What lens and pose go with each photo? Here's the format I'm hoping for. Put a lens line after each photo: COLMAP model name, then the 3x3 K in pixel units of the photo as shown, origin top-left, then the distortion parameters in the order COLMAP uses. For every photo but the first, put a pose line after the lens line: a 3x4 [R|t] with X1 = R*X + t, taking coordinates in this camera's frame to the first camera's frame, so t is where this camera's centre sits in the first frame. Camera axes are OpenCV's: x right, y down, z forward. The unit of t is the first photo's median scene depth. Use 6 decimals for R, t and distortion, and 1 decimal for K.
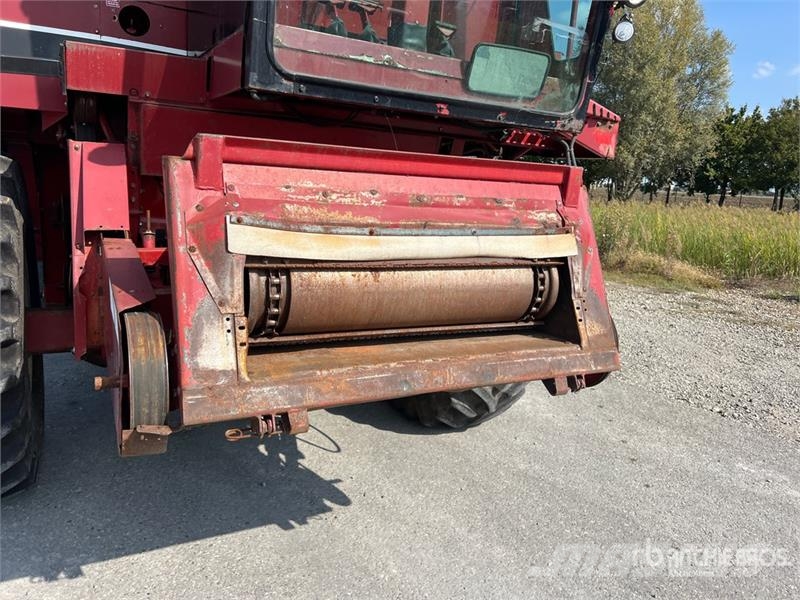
lens RADIAL K [[615.5, 0, 408.6], [0, 615.5, 294.2], [0, 0, 1]] dist [0.067735, -0.077552]
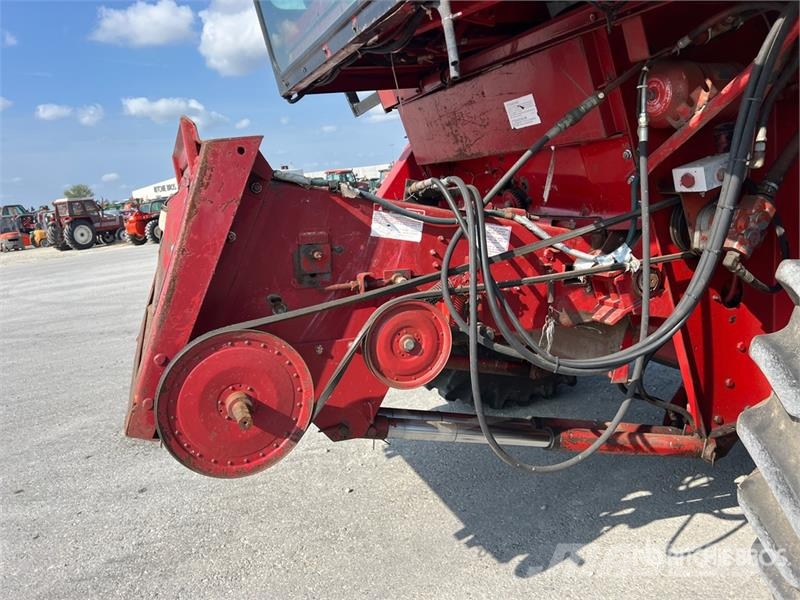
lens RADIAL K [[615.5, 0, 408.6], [0, 615.5, 294.2], [0, 0, 1]] dist [0.067735, -0.077552]
pose [[-0.138820, 0.136863, -0.980815, 0.640898], [-0.092012, 0.984337, 0.150378, -0.103038], [0.986034, 0.111122, -0.124053, 0.959077]]
